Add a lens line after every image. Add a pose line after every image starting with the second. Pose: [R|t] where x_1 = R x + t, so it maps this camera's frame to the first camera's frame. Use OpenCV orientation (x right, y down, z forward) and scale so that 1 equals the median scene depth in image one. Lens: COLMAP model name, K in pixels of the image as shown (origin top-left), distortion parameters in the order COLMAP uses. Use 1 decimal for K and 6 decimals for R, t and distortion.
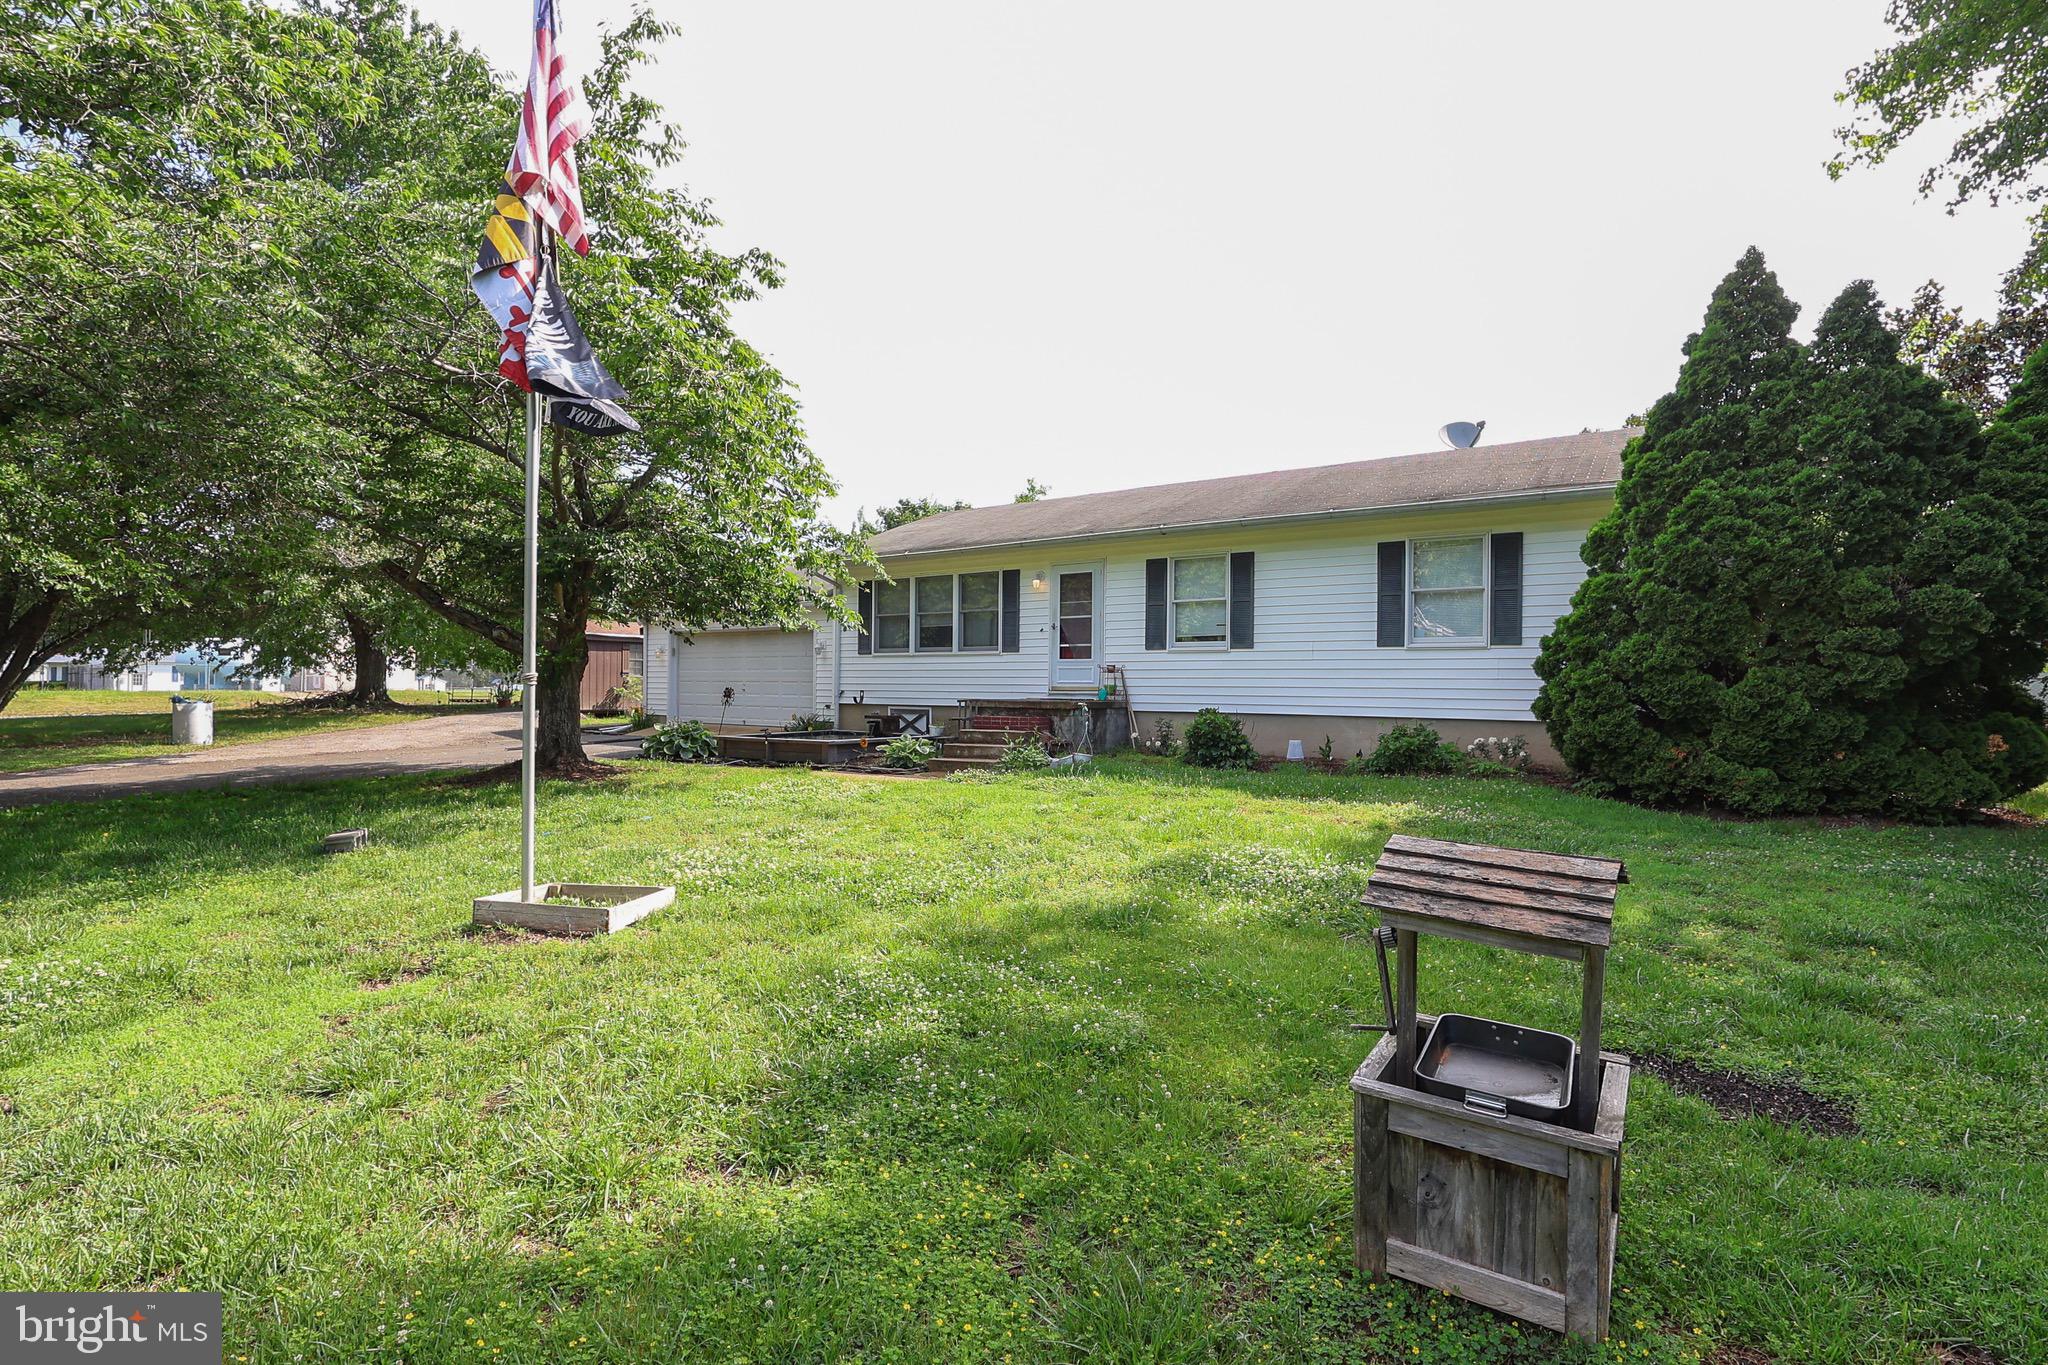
lens RADIAL K [[941.5, 0, 1024.0], [0, 941.5, 682.5], [0, 0, 1]] dist [0.001157, 0.000464]
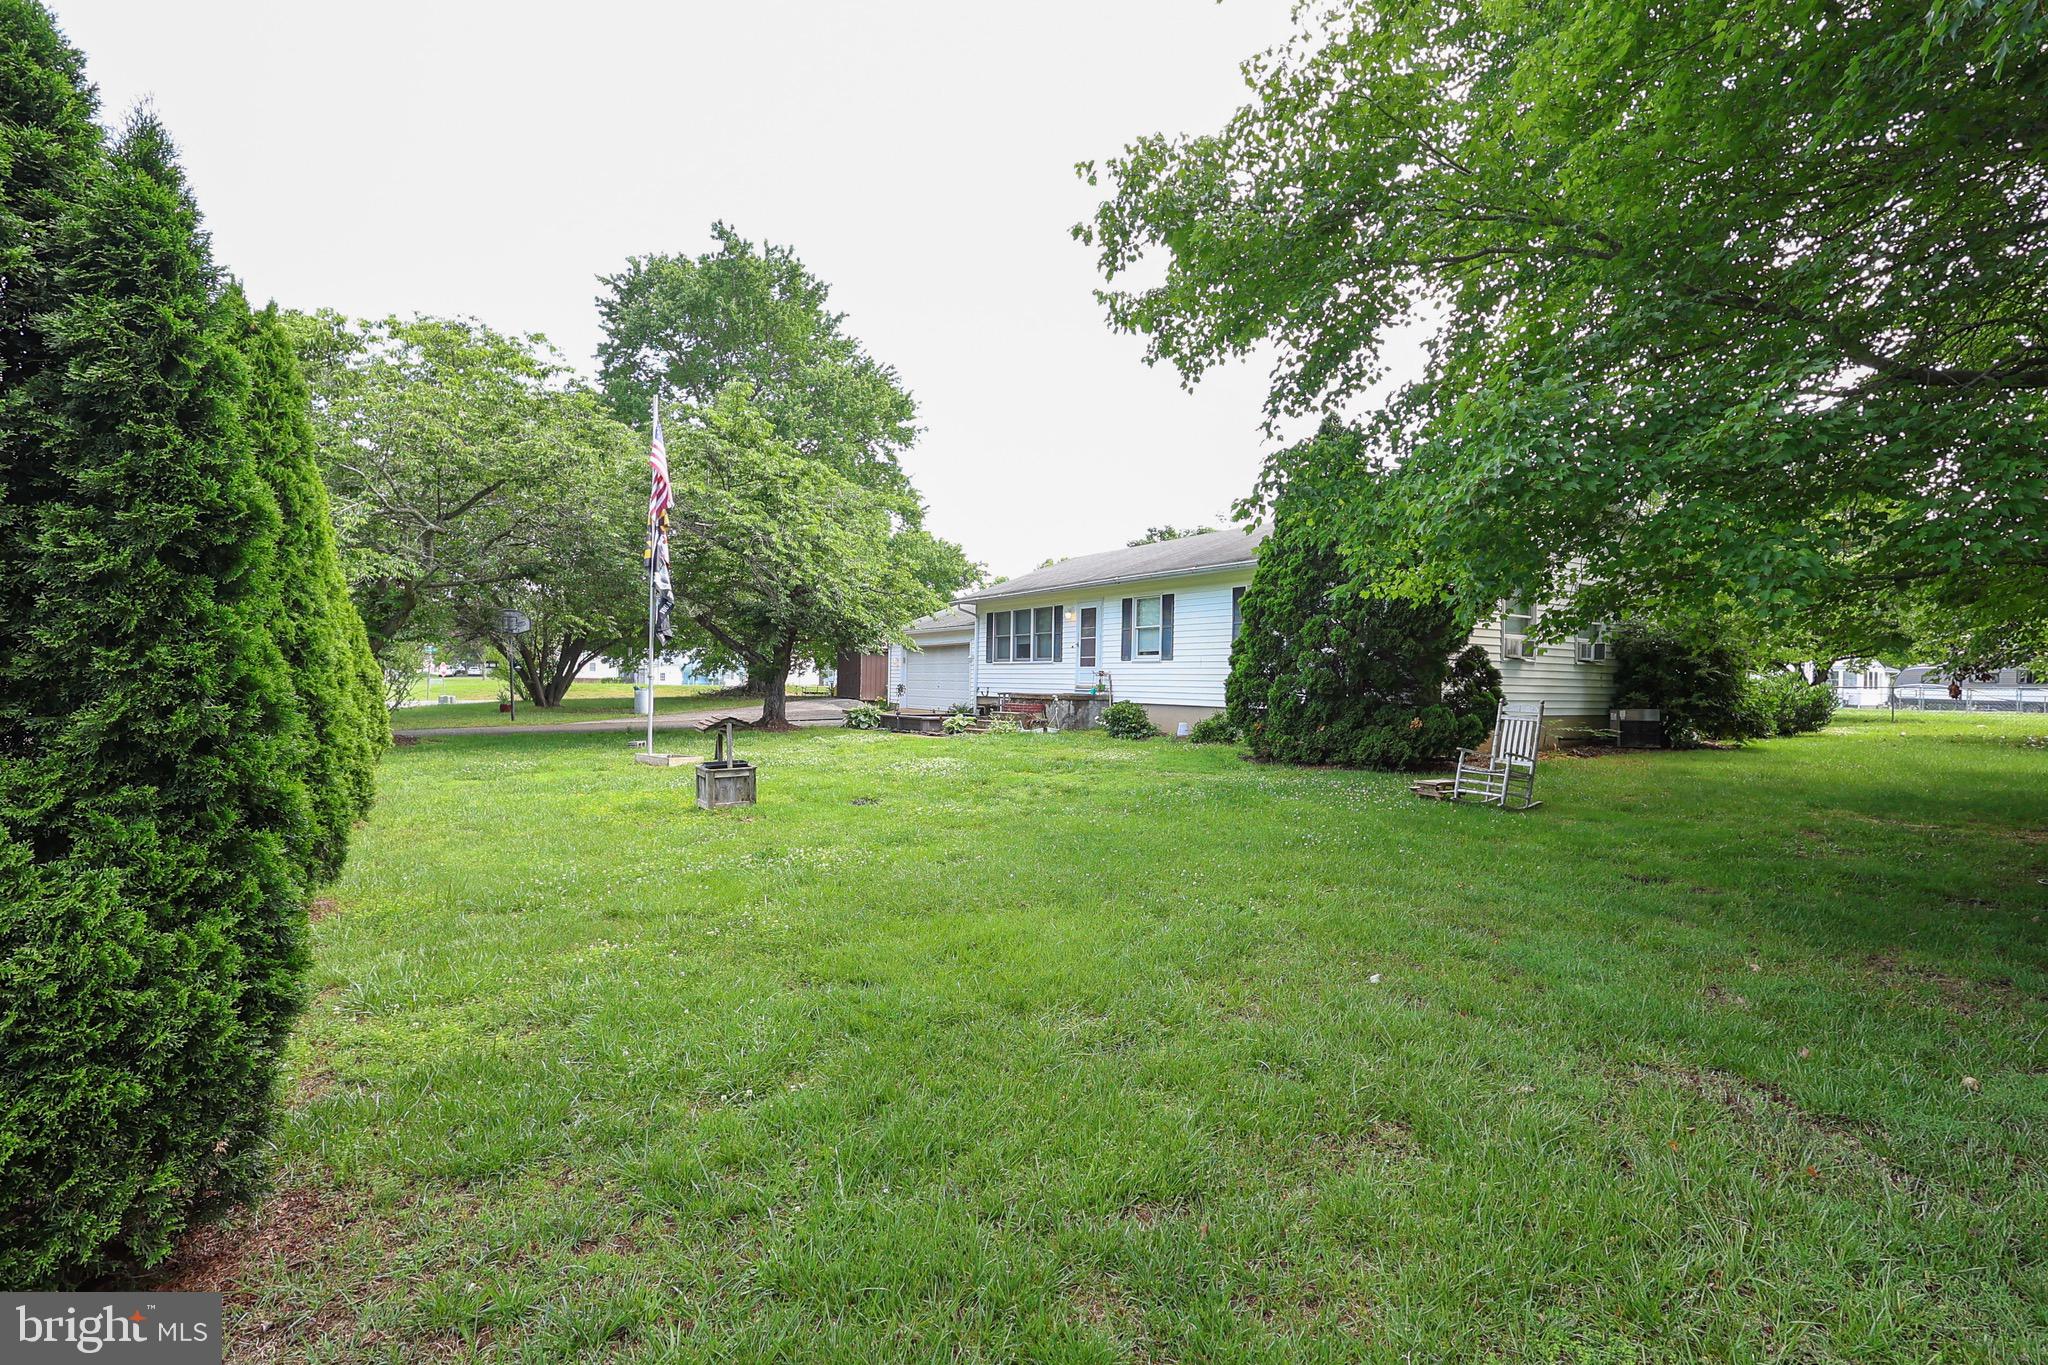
lens RADIAL K [[936.7, 0, 1024.0], [0, 936.7, 682.5], [0, 0, 1]] dist [-0.001732, 0.000517]
pose [[0.914515, 0.006741, -0.404497, 0.594078], [-0.006271, 0.999977, 0.002487, -0.003302], [0.404504, 0.000262, 0.914536, -0.402302]]
